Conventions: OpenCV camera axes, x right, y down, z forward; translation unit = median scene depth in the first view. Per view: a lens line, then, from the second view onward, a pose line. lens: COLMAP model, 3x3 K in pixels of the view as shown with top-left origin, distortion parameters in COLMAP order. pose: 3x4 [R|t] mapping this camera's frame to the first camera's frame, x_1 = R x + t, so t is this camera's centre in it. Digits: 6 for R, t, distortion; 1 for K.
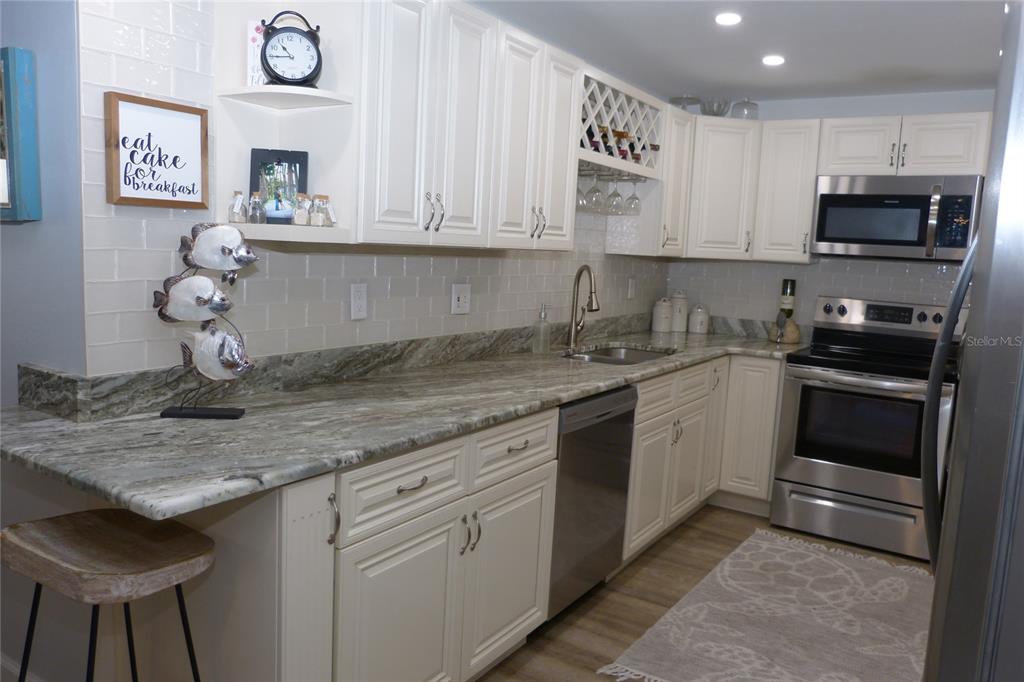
lens RADIAL K [[774.0, 0, 512.4], [0, 774.0, 345.1], [0, 0, 1]] dist [-0.005113, -0.003397]
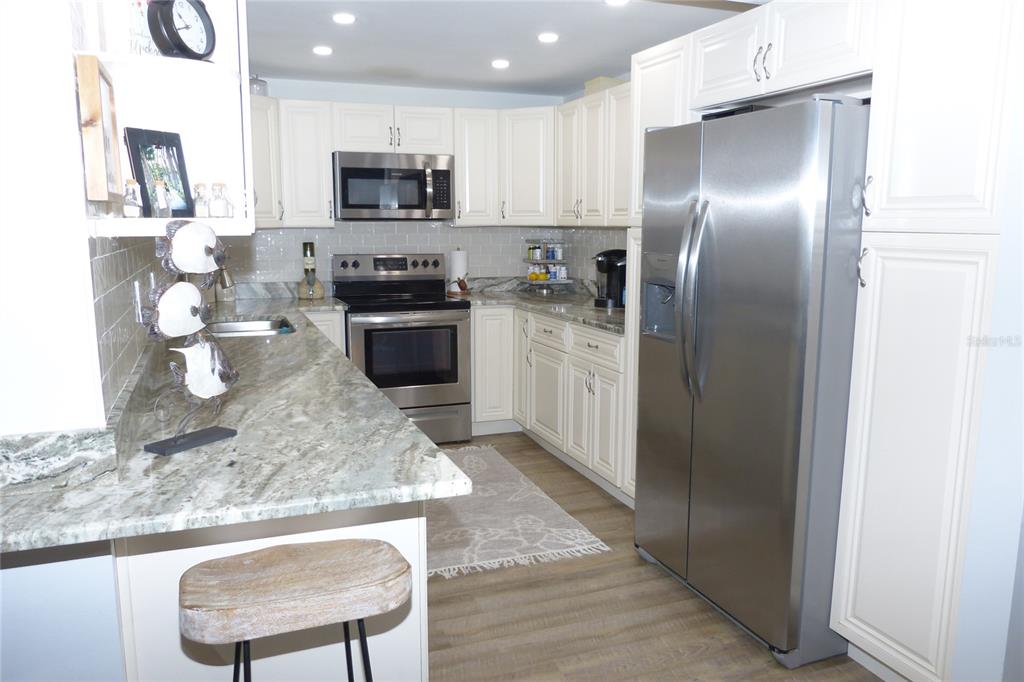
lens RADIAL K [[774.0, 0, 511.1], [0, 774.0, 339.0], [0, 0, 1]] dist [-0.005113, -0.003397]
pose [[0.594737, -0.172626, 0.785168, -0.779650], [0.138201, 0.984088, 0.111678, -0.065342], [-0.791952, 0.042092, 0.609130, 0.172015]]
